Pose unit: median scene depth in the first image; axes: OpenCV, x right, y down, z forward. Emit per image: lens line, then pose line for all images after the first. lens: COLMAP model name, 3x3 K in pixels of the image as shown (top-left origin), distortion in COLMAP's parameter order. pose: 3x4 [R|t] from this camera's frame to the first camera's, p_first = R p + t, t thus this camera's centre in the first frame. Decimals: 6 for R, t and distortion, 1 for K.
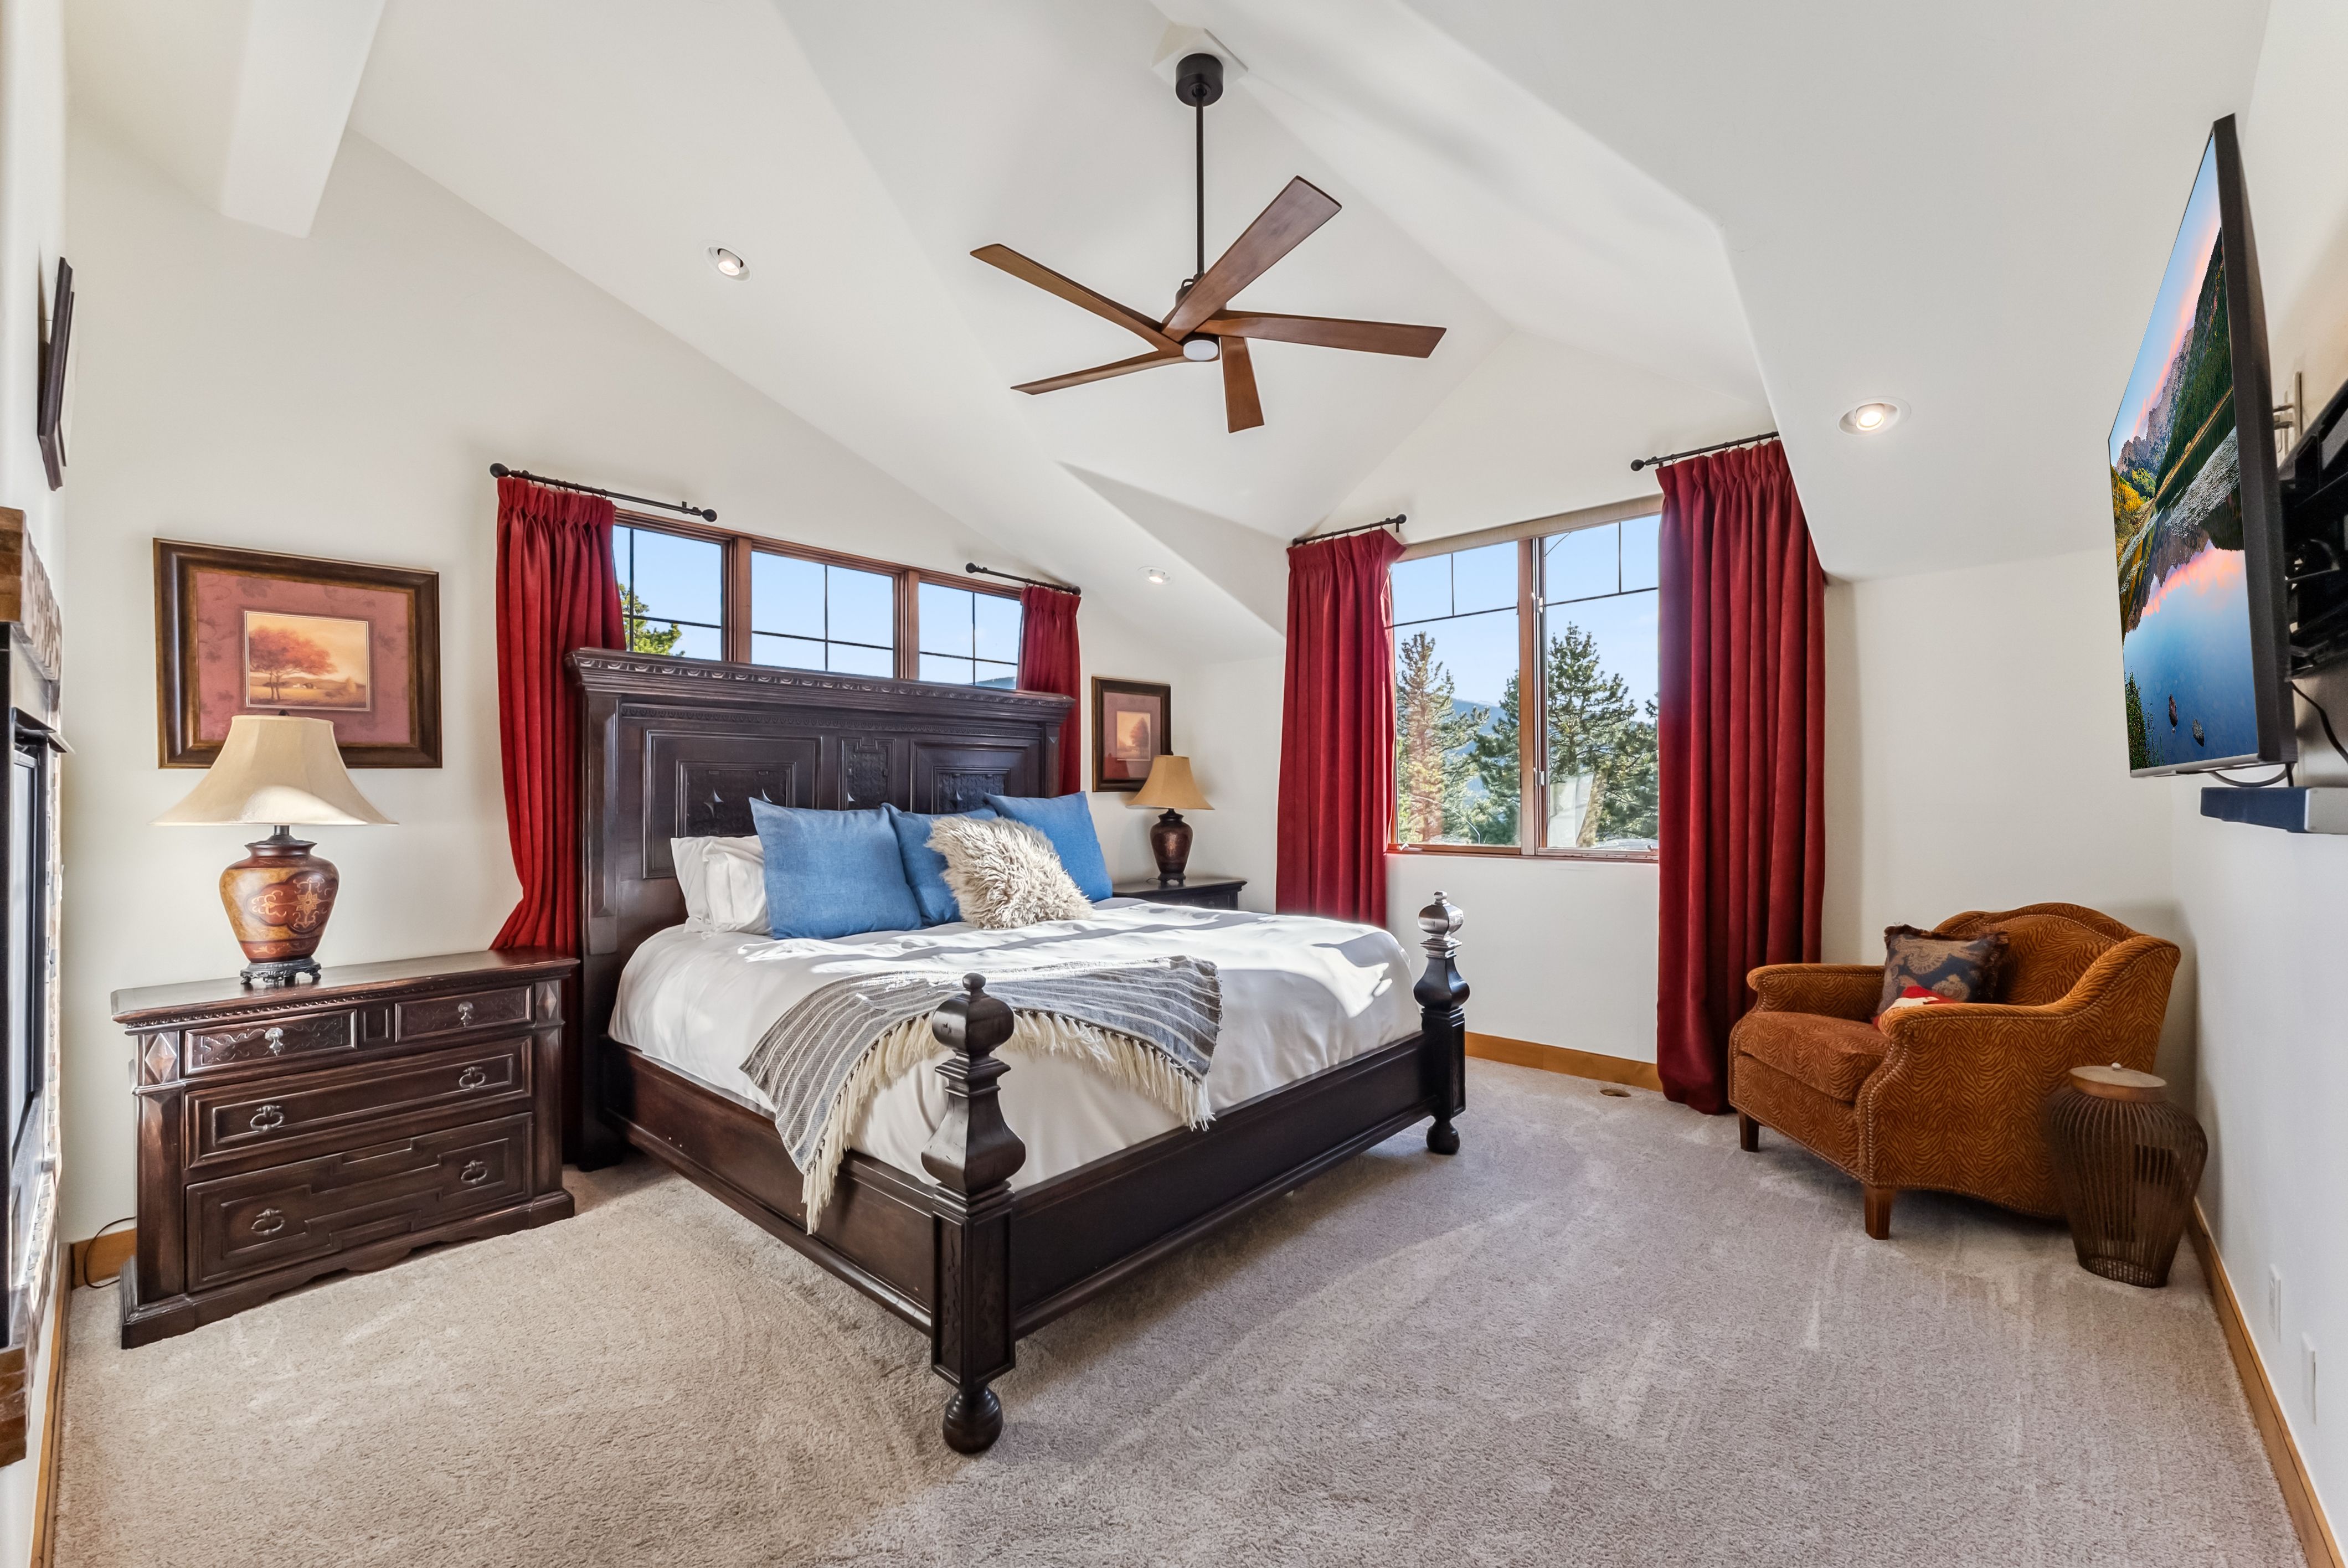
lens RADIAL K [[958.0, 0, 1194.3], [0, 958.0, 790.4], [0, 0, 1]] dist [-0.001126, -0.000697]
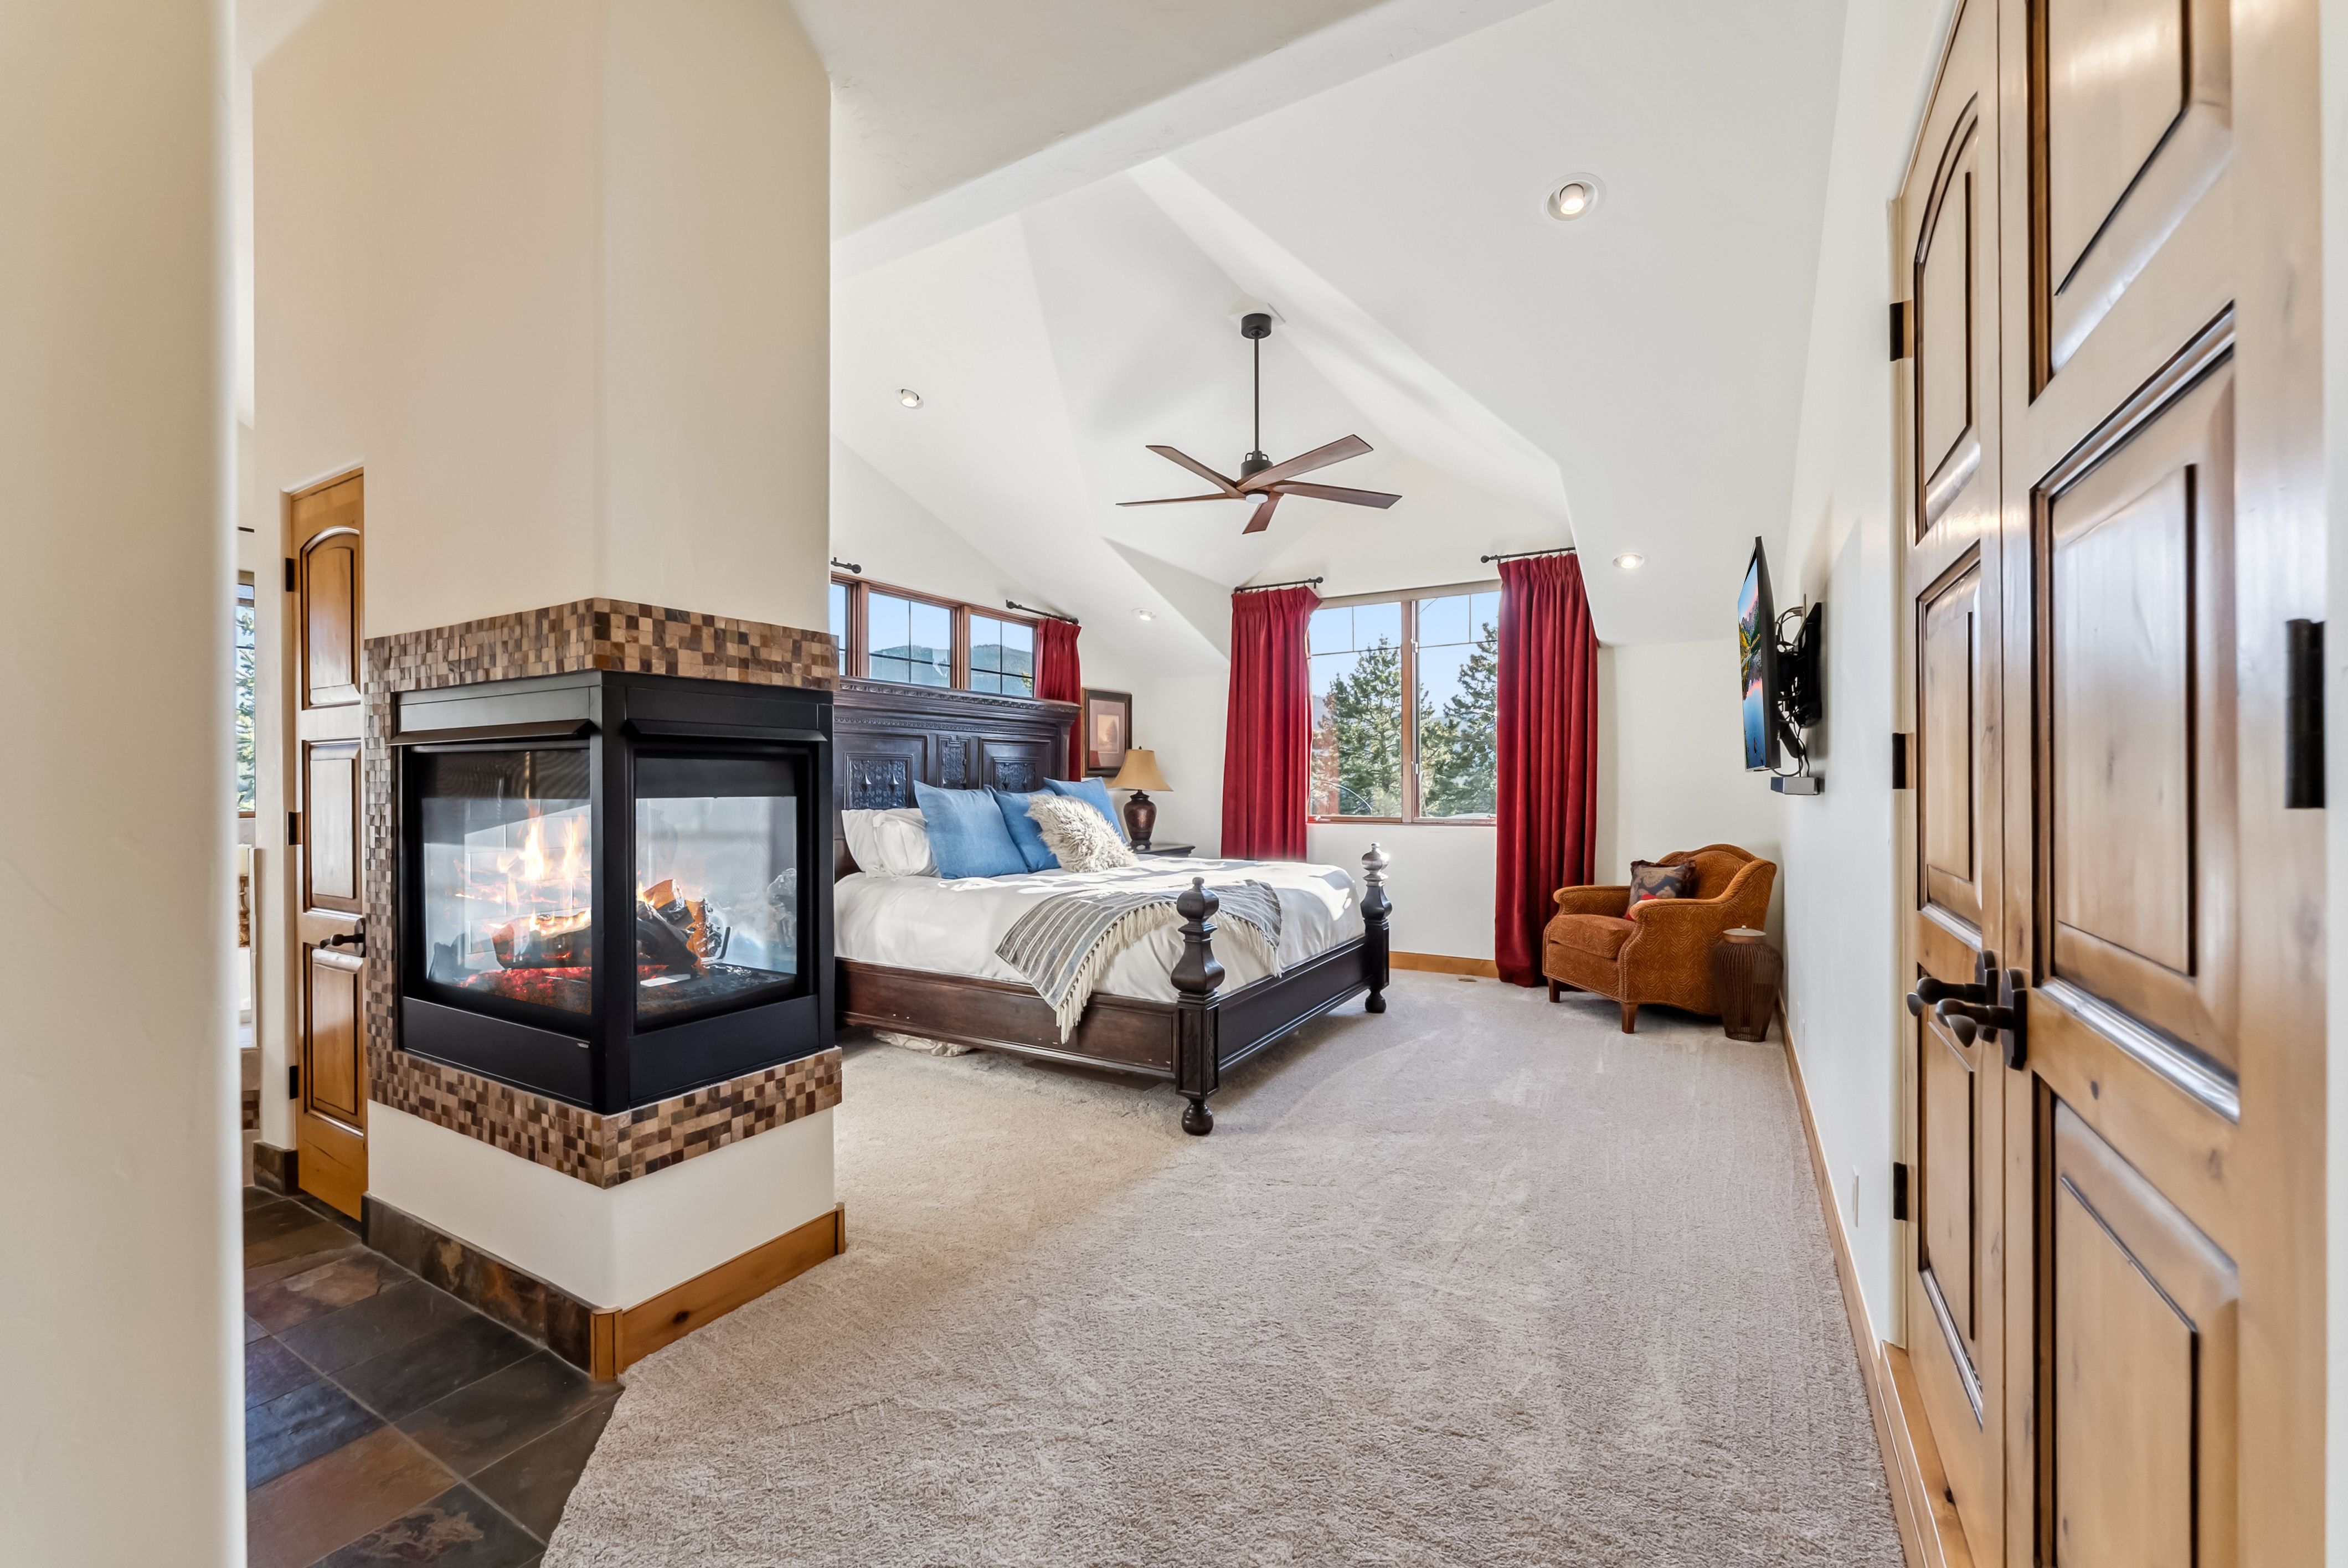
lens RADIAL K [[958.0, 0, 1194.3], [0, 958.0, 790.4], [0, 0, 1]] dist [-0.001126, -0.000697]
pose [[0.977285, 0.000950, 0.211928, -0.349151], [-0.004003, 0.999894, 0.013978, 0.000955], [-0.211892, -0.014509, 0.977185, -0.433420]]
